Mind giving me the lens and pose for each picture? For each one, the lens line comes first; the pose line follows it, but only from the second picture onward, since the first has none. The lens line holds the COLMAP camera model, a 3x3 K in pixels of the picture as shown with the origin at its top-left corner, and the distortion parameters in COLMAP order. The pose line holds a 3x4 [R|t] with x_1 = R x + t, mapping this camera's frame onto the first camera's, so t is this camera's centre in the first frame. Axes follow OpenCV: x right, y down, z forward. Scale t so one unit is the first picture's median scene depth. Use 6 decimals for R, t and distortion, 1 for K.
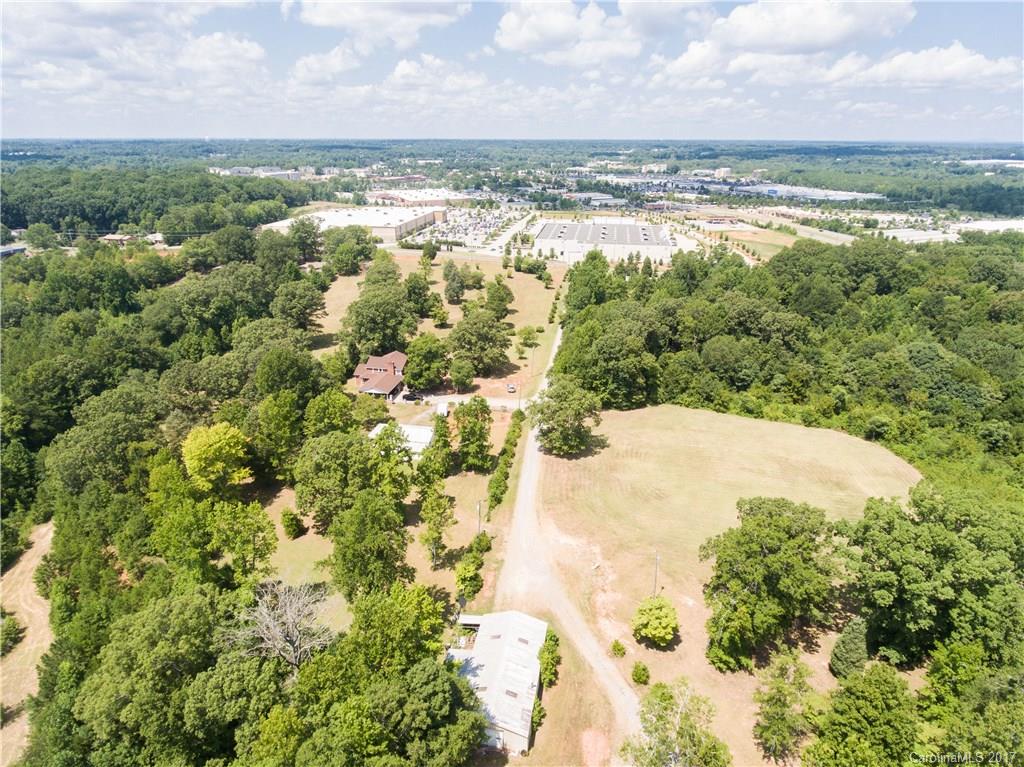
lens RADIAL K [[604.3, 0, 518.7], [0, 604.3, 393.8], [0, 0, 1]] dist [-0.000178, -0.004095]
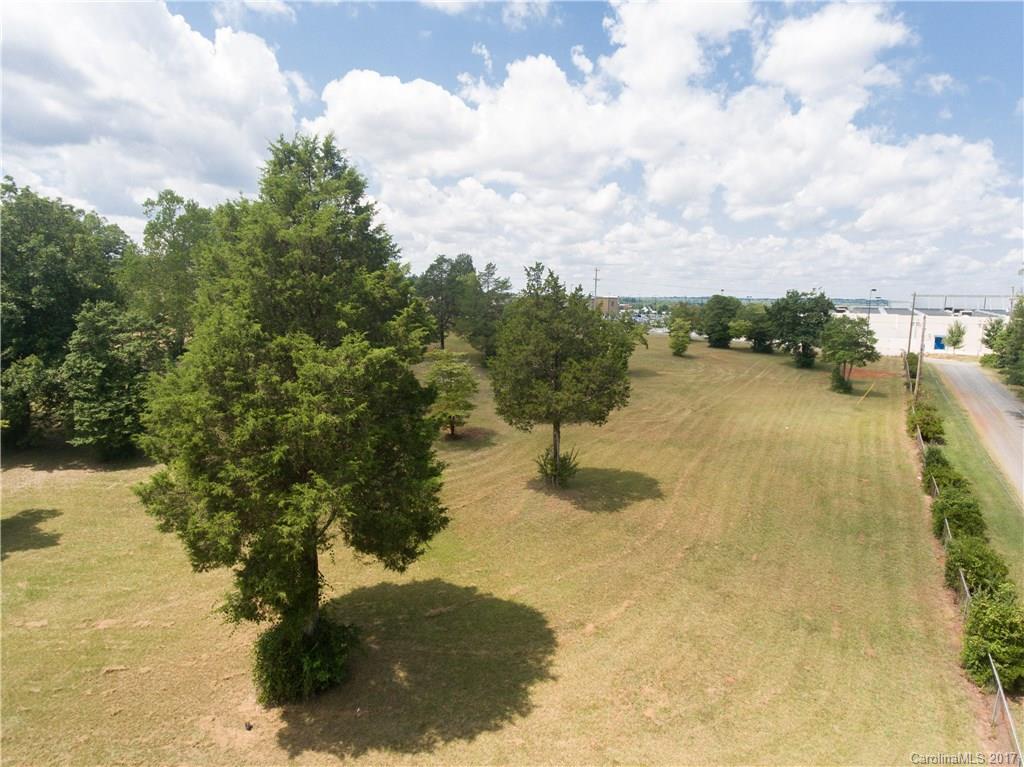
lens RADIAL K [[604.3, 0, 512.0], [0, 604.3, 380.9], [0, 0, 1]] dist [-0.000178, -0.004095]
pose [[0.930416, 0.055027, -0.362350, 0.017984], [-0.150510, 0.958819, -0.240860, -0.135223], [0.334174, 0.278638, 0.900383, 0.951489]]
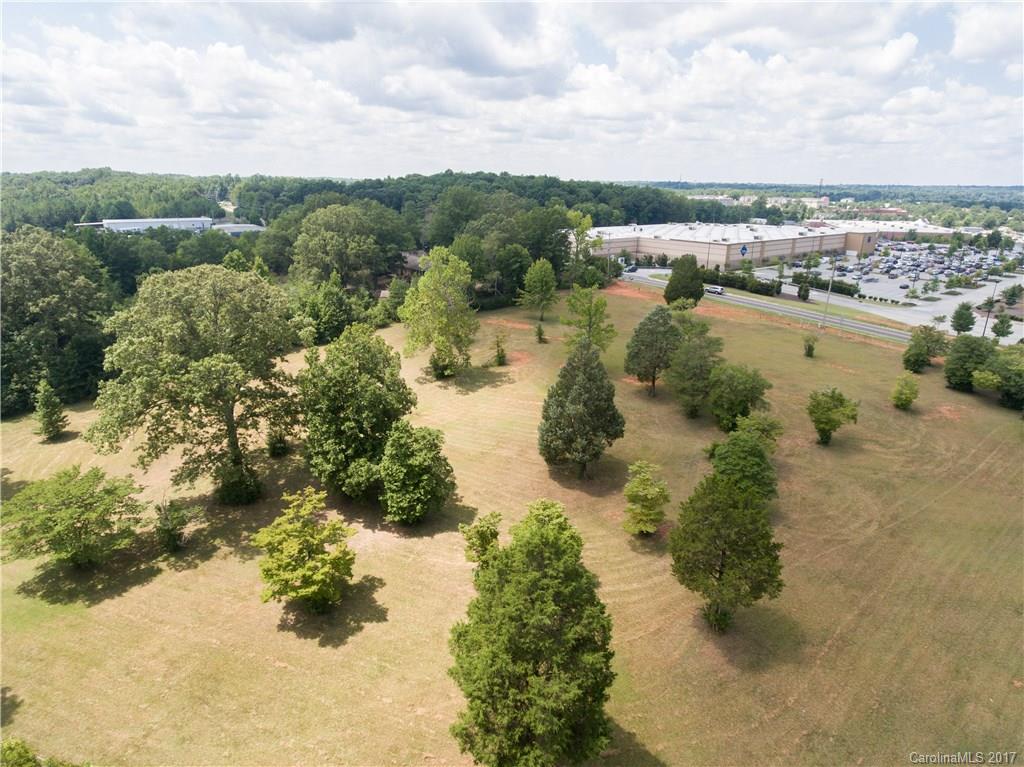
lens RADIAL K [[604.3, 0, 514.7], [0, 604.3, 382.8], [0, 0, 1]] dist [-0.000178, -0.004095]
pose [[0.738557, 0.217845, -0.638026, 0.033548], [-0.271449, 0.962346, 0.014359, -0.210325], [0.617129, 0.162587, 0.769881, 0.897127]]
